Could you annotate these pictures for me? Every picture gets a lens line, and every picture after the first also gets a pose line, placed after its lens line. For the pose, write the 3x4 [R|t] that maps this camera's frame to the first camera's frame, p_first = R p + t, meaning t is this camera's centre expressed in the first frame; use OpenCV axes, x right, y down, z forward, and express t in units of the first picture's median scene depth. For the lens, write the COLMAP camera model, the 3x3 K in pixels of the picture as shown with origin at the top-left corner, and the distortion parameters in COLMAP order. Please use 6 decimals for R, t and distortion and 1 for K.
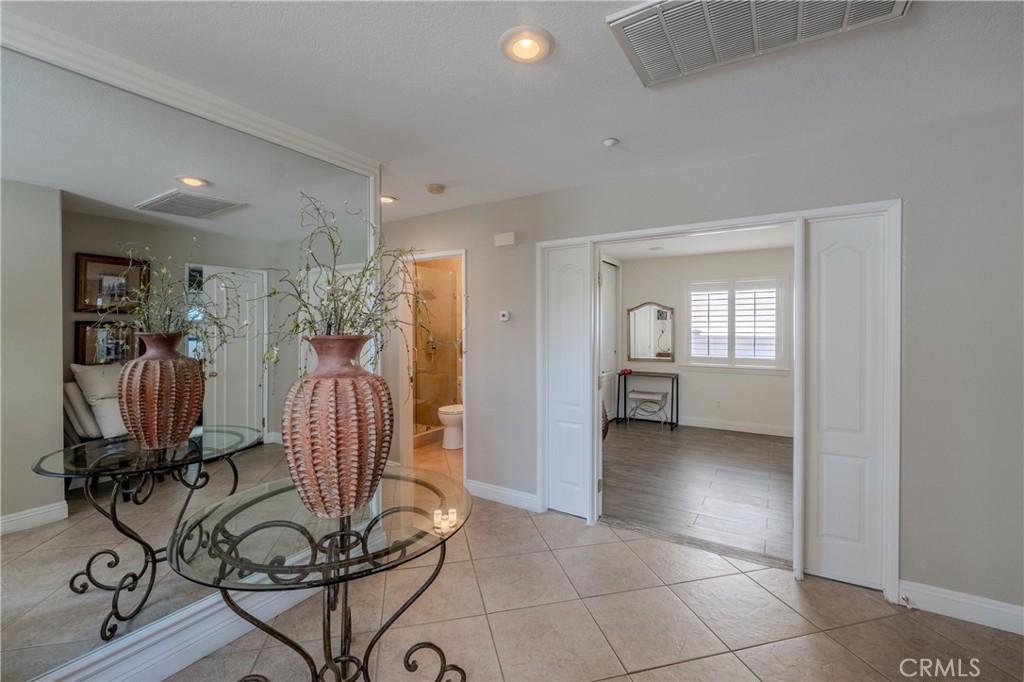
lens RADIAL K [[436.8, 0, 518.9], [0, 436.8, 331.4], [0, 0, 1]] dist [0.000542, 0.000275]
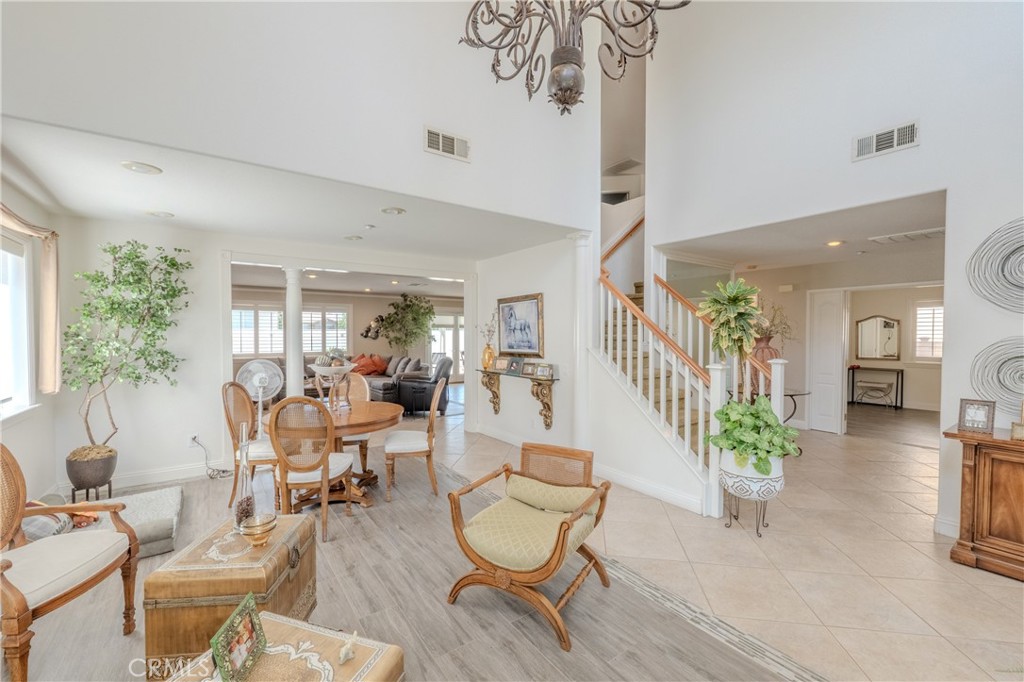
lens RADIAL K [[436.8, 0, 503.4], [0, 436.8, 344.6], [0, 0, 1]] dist [0.000542, 0.000275]
pose [[0.919309, 0.010149, -0.393405, -0.230137], [-0.005448, 0.999900, 0.013063, 0.010497], [0.393498, -0.009866, 0.919272, -0.697343]]
